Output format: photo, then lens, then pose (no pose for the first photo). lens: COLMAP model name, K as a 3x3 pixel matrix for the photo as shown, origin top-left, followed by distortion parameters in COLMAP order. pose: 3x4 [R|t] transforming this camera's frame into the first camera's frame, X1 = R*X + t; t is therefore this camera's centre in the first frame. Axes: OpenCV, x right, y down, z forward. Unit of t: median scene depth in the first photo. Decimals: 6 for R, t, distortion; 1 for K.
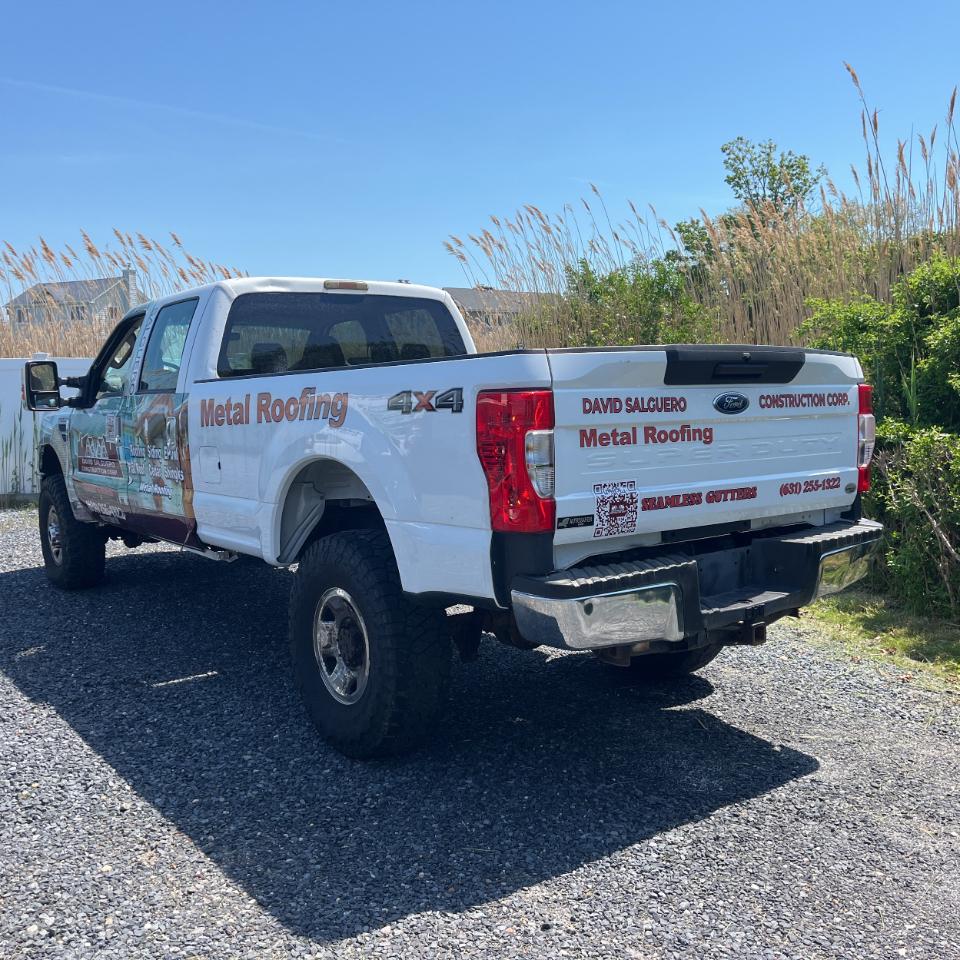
lens RADIAL K [[1032.5, 0, 478.1], [0, 1032.5, 521.2], [0, 0, 1]] dist [0.108642, -0.213889]
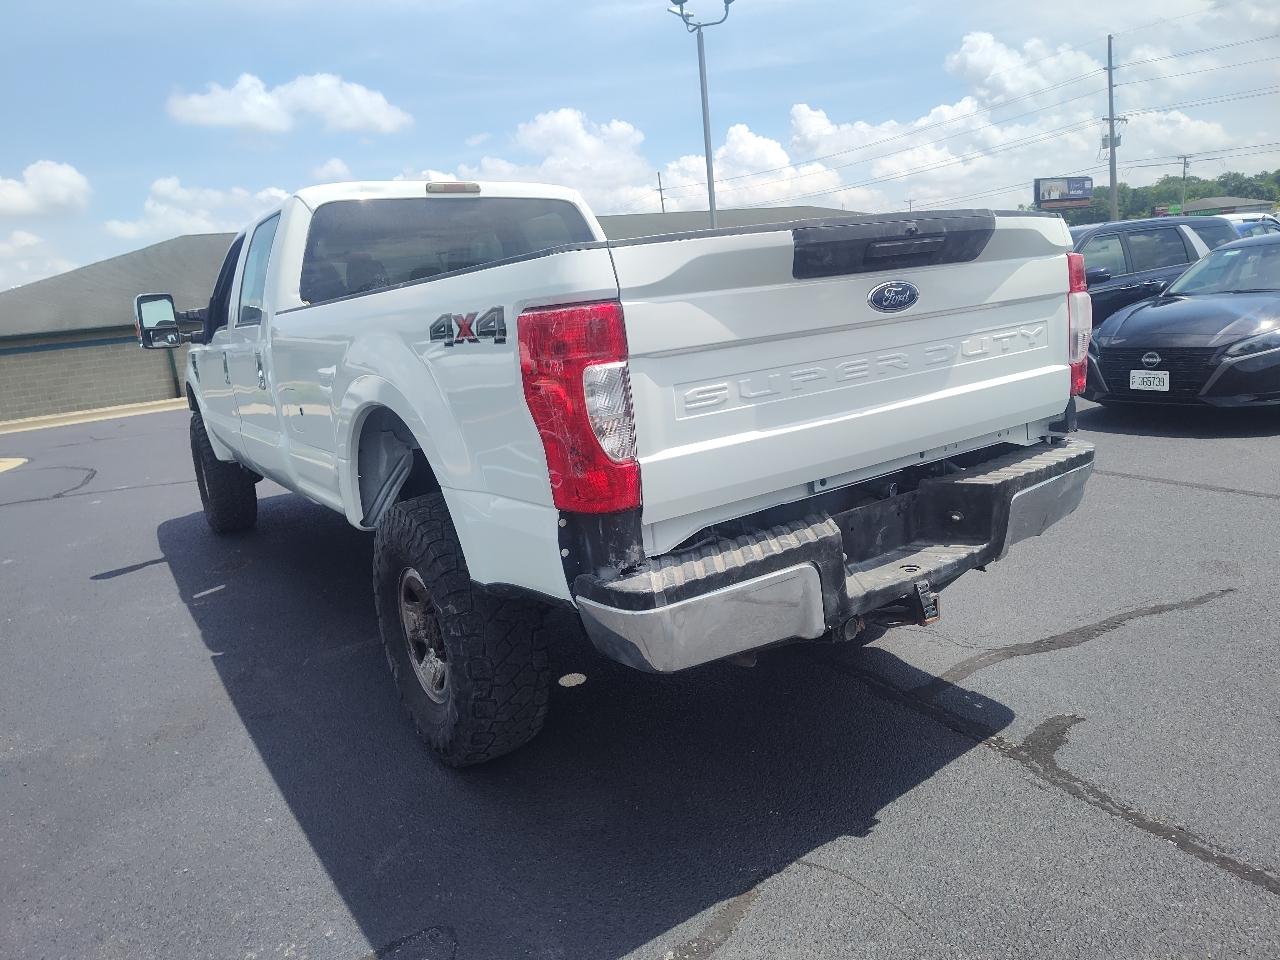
lens RADIAL K [[878.1, 0, 657.7], [0, 878.1, 475.3], [0, 0, 1]] dist [0.160987, -0.000732]
pose [[0.996442, -0.067234, -0.050821, 0.109273], [0.071038, 0.994483, 0.077178, -0.052483], [0.045352, -0.080514, 0.995721, 0.381362]]
